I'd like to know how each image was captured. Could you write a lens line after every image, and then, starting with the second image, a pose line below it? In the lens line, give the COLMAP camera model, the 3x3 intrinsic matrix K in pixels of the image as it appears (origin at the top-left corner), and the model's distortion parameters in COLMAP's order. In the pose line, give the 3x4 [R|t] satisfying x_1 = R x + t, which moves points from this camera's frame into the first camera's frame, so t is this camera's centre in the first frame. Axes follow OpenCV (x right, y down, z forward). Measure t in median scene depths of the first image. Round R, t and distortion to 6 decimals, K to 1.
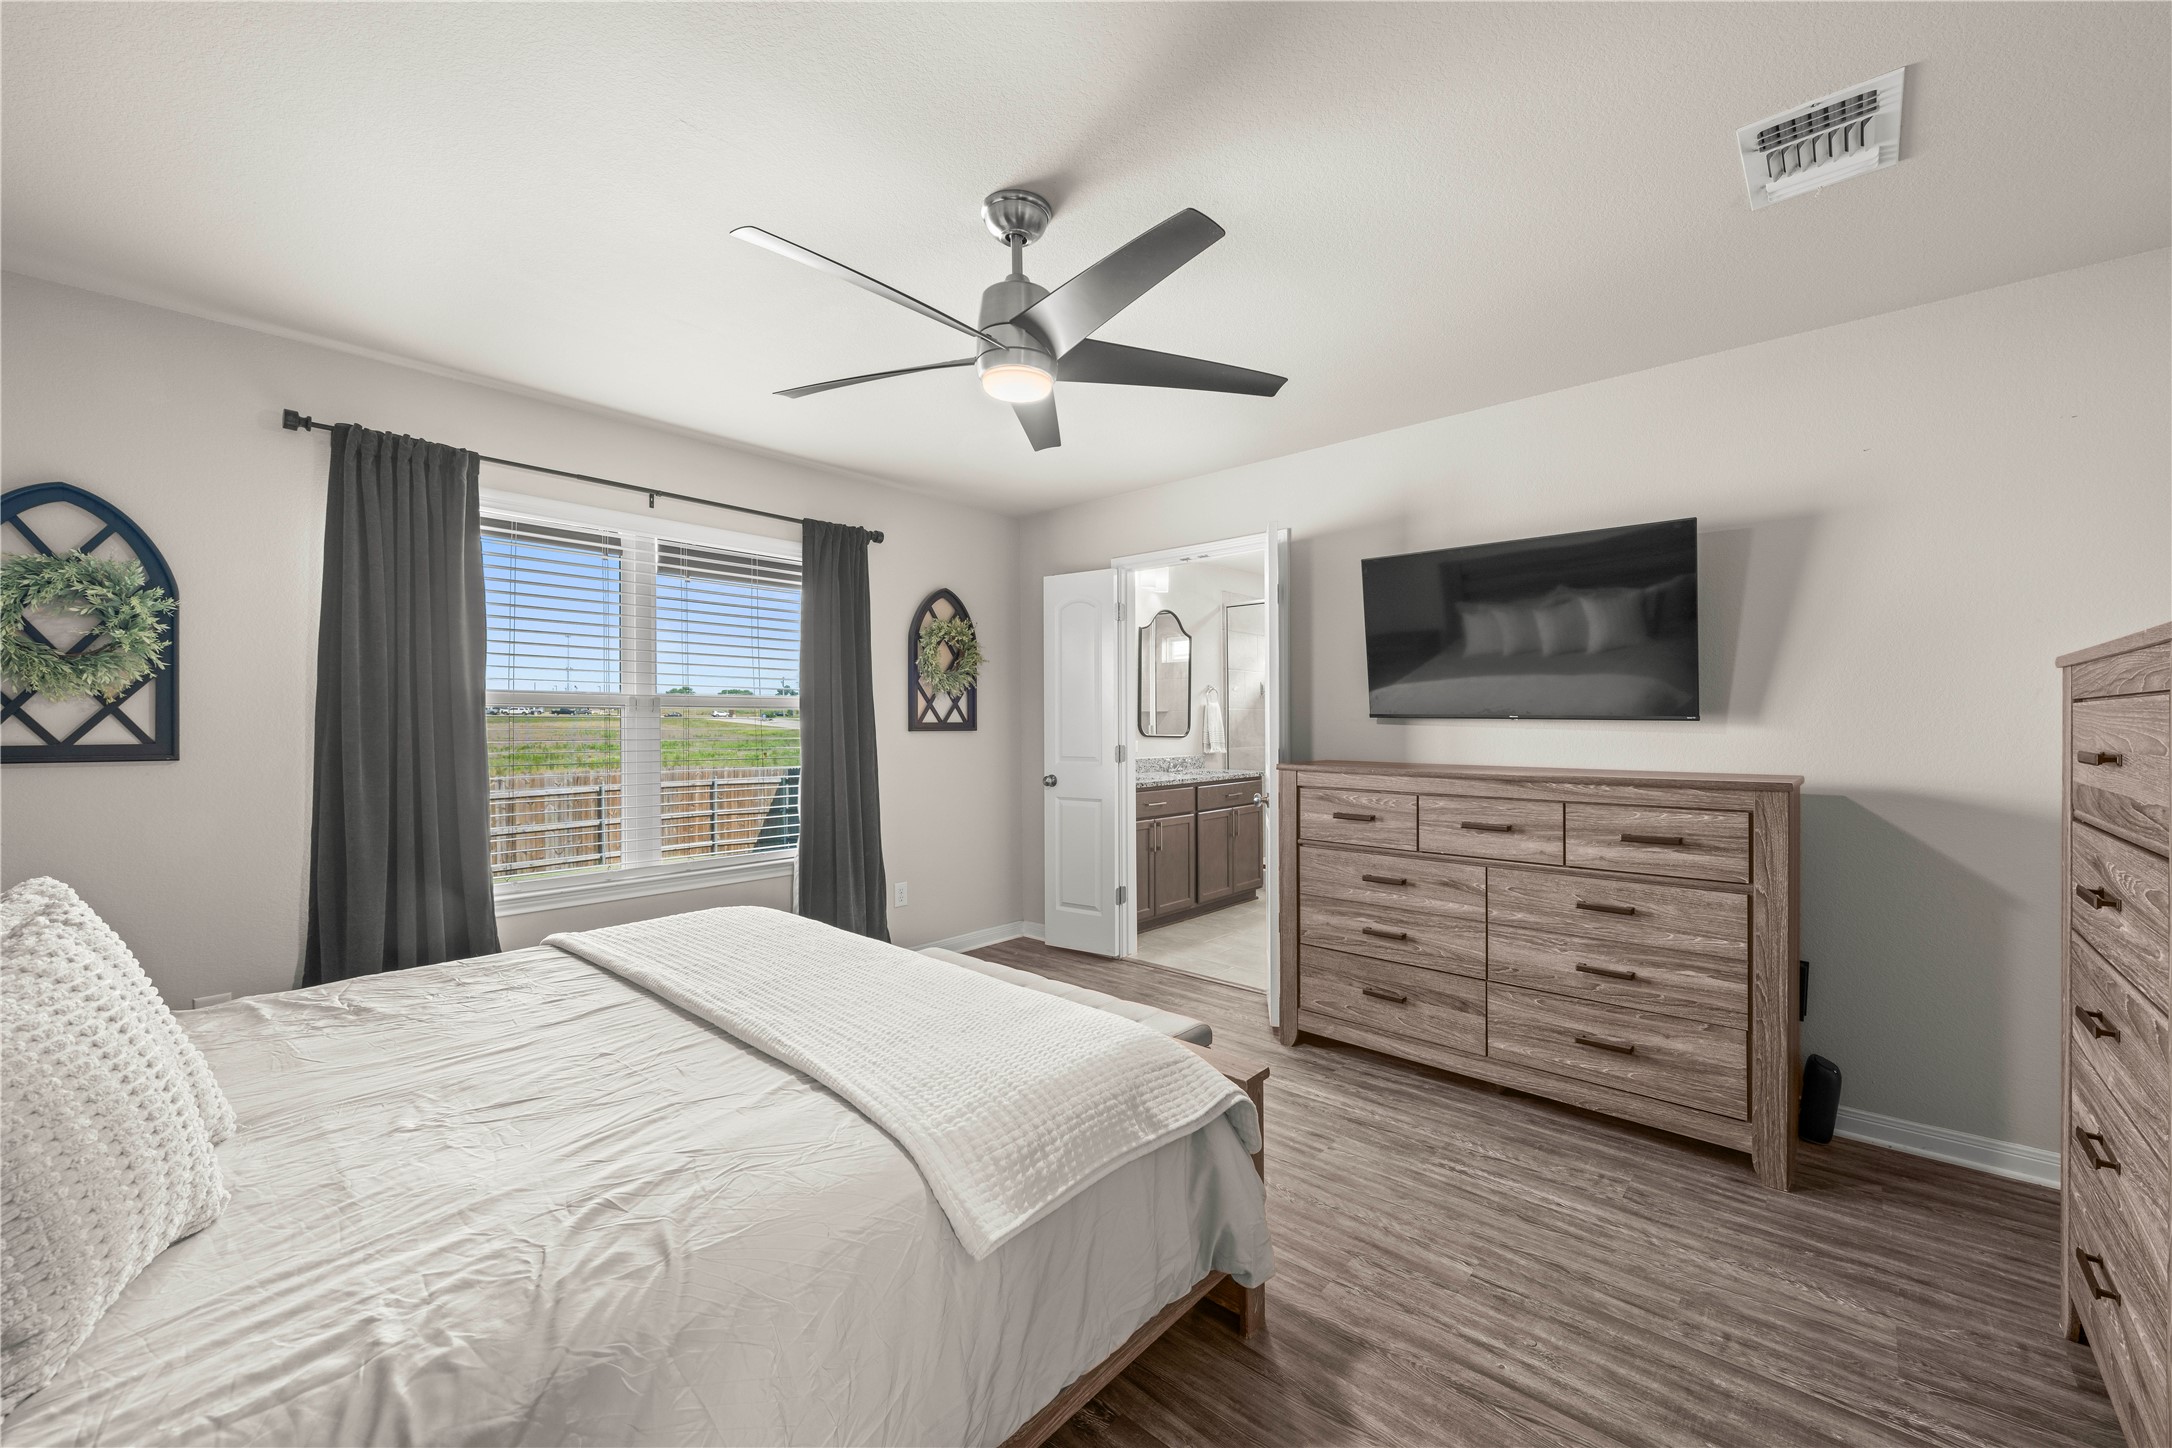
lens RADIAL K [[847.3, 0, 1098.3], [0, 847.3, 723.8], [0, 0, 1]] dist [-0.000389, -0.000547]
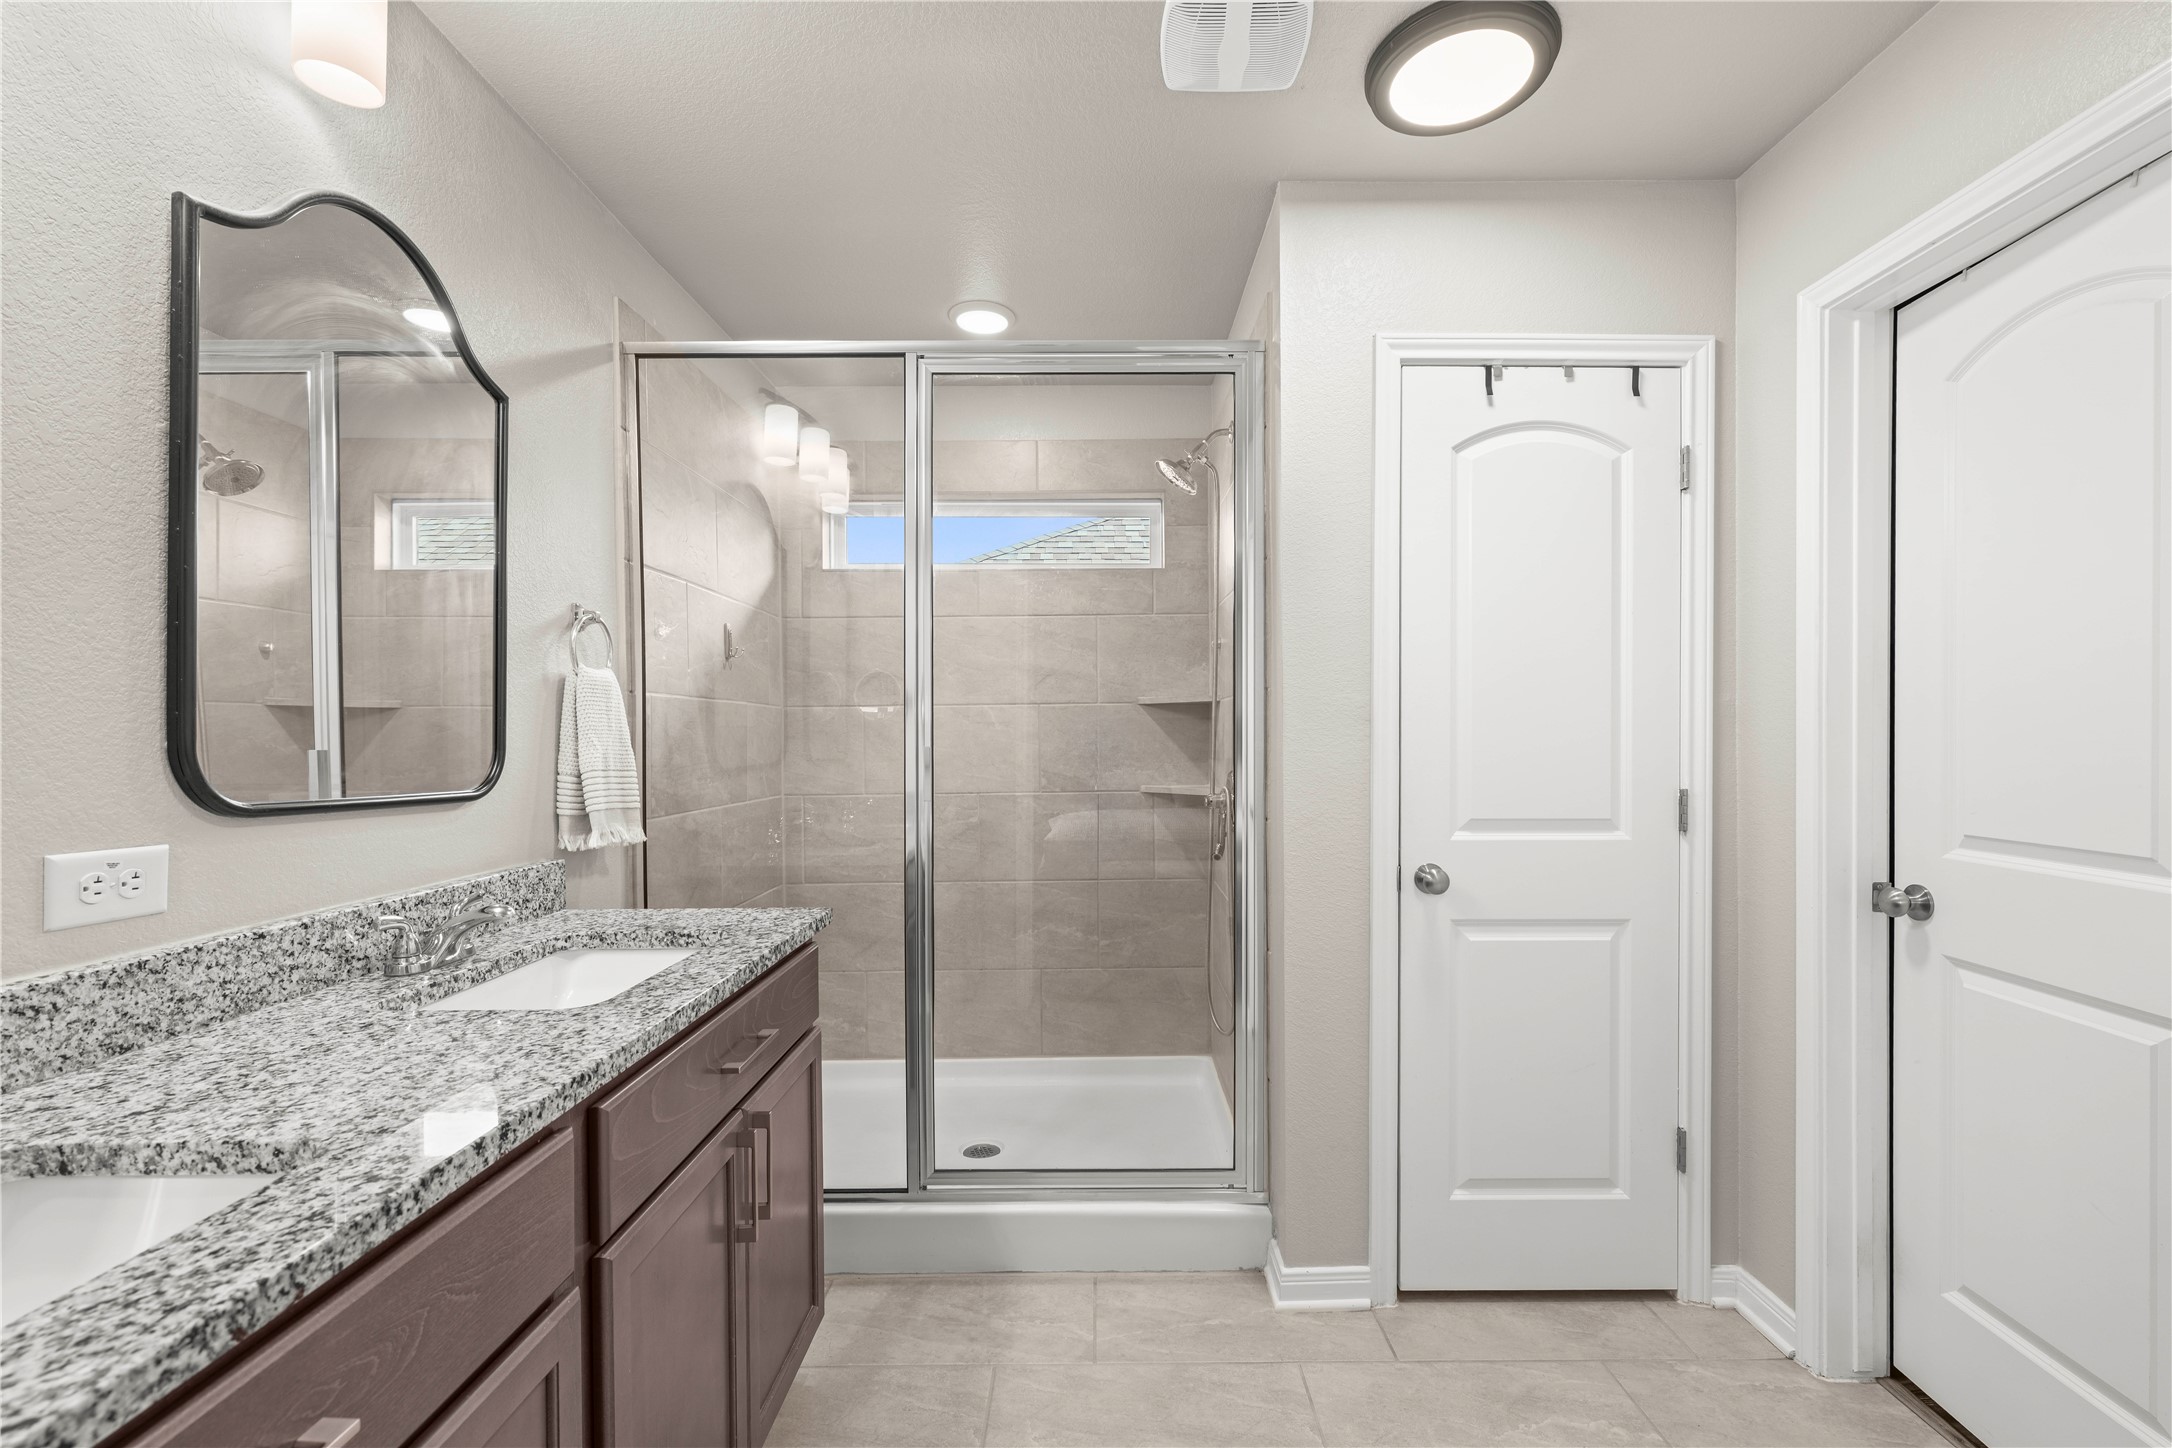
lens RADIAL K [[908.6, 0, 1089.7], [0, 908.6, 730.9], [0, 0, 1]] dist [0.000569, -0.000320]
pose [[0.747204, 0.004179, 0.664581, 0.057954], [-0.004733, 0.999988, -0.000967, -0.004328], [-0.664578, -0.002424, 0.747215, 0.670342]]
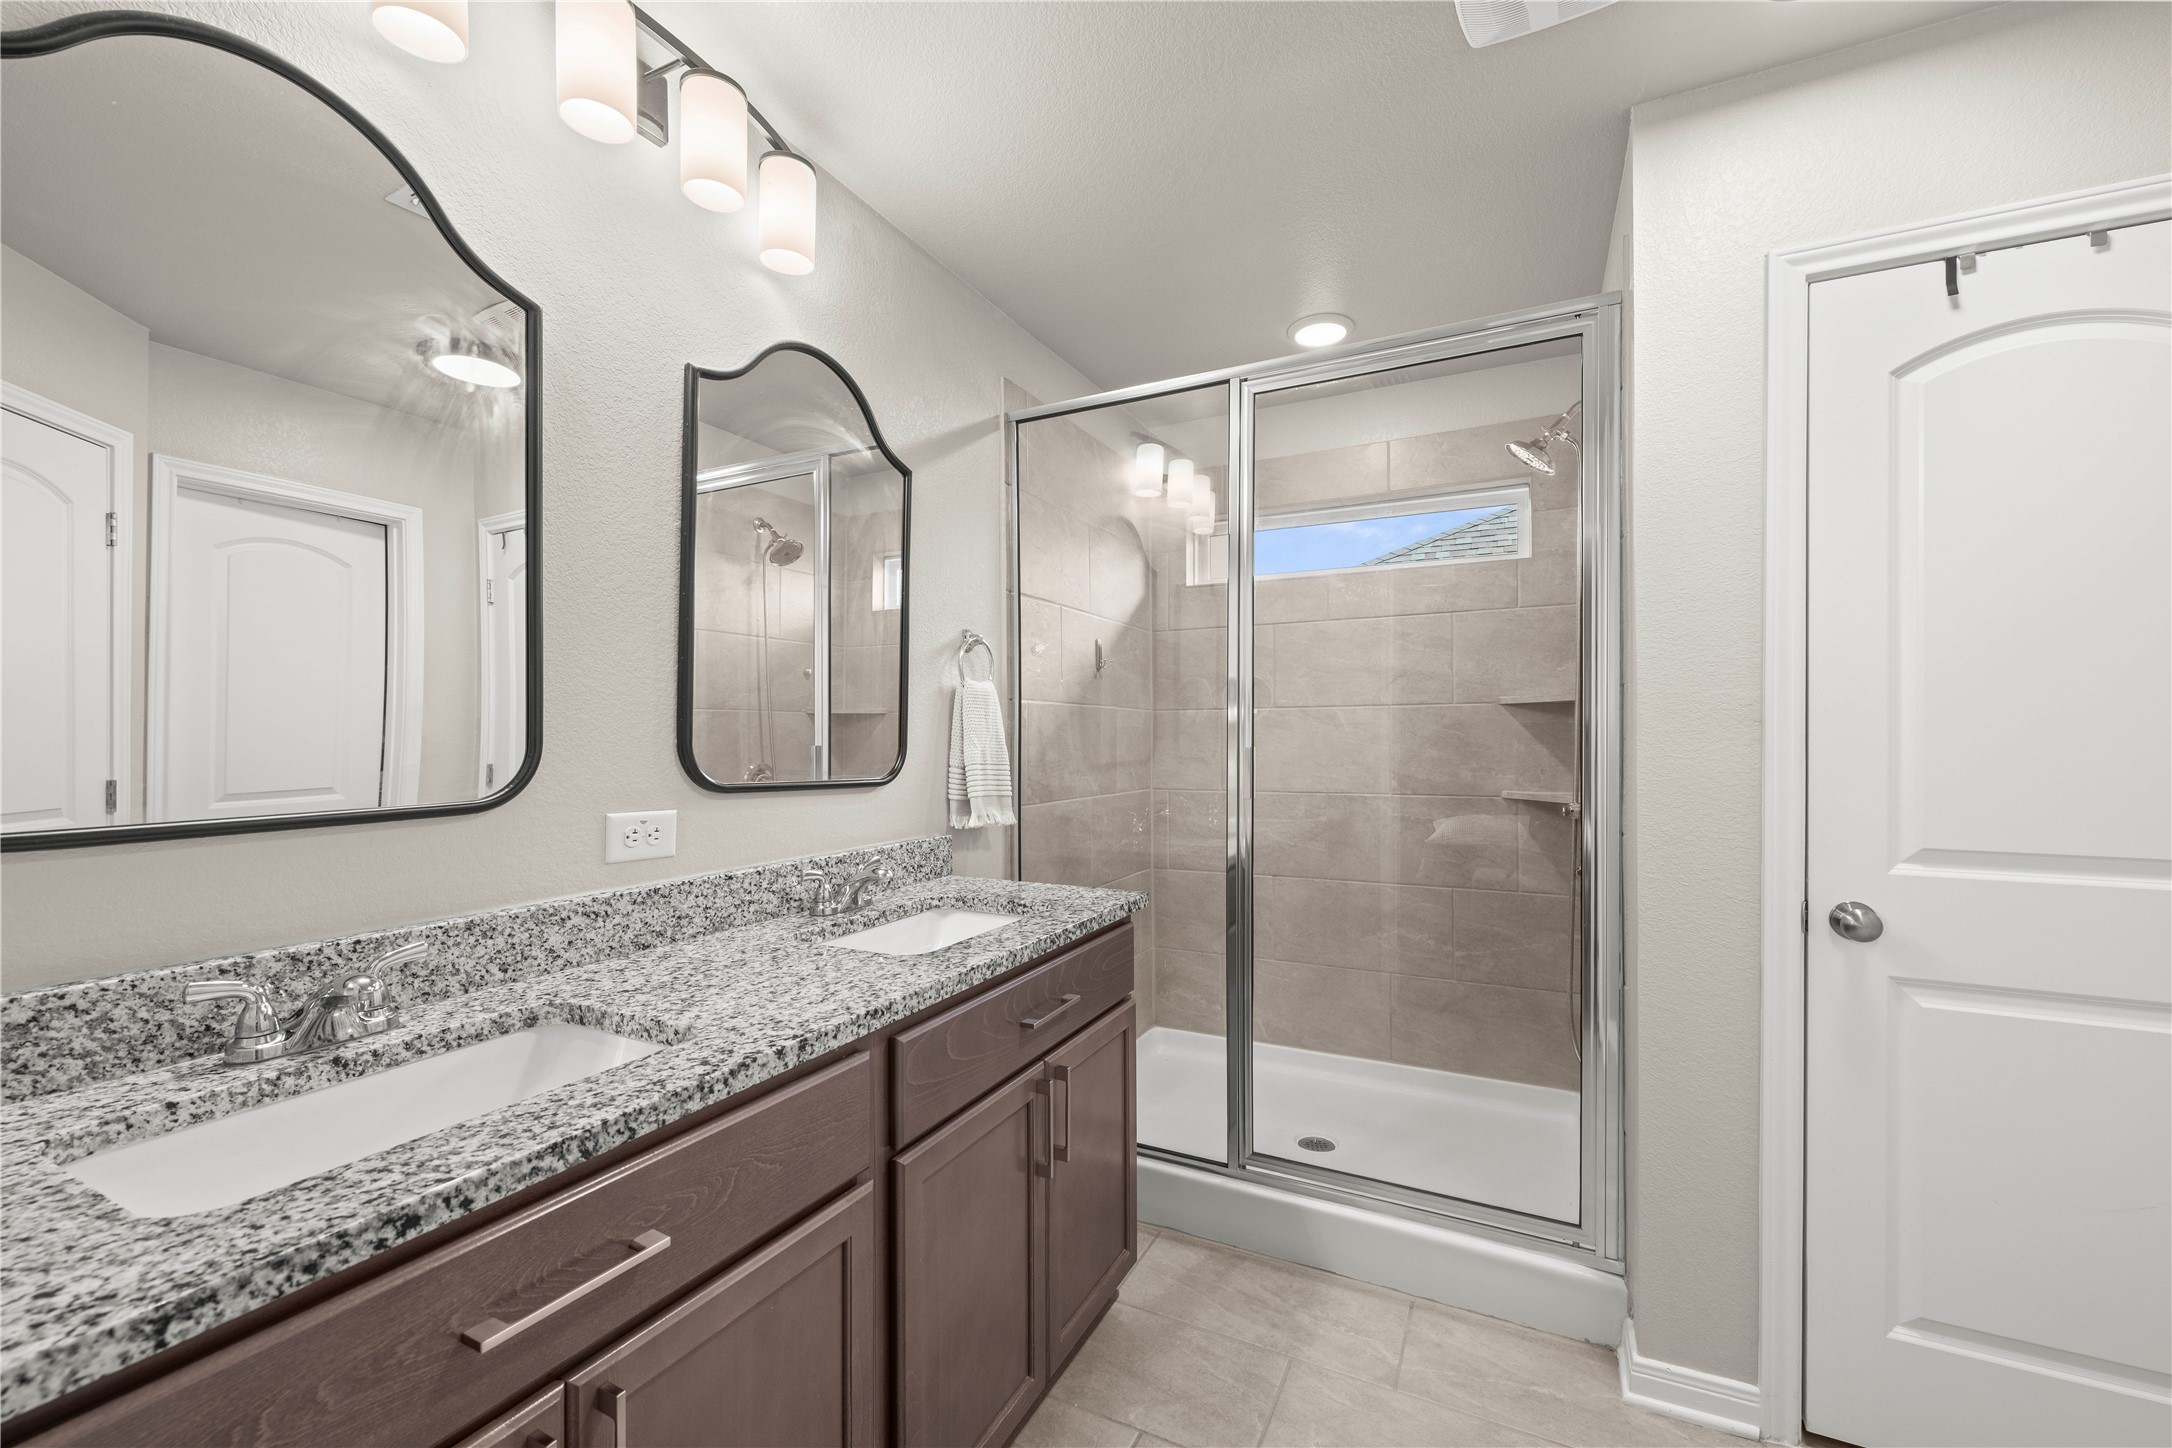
lens RADIAL K [[847.3, 0, 1098.3], [0, 847.3, 723.8], [0, 0, 1]] dist [-0.000389, -0.000547]
pose [[0.964712, 0.008024, 0.263186, 0.092365], [-0.006333, 0.999954, -0.007270, -0.004974], [-0.263232, 0.005347, 0.964718, 0.658177]]
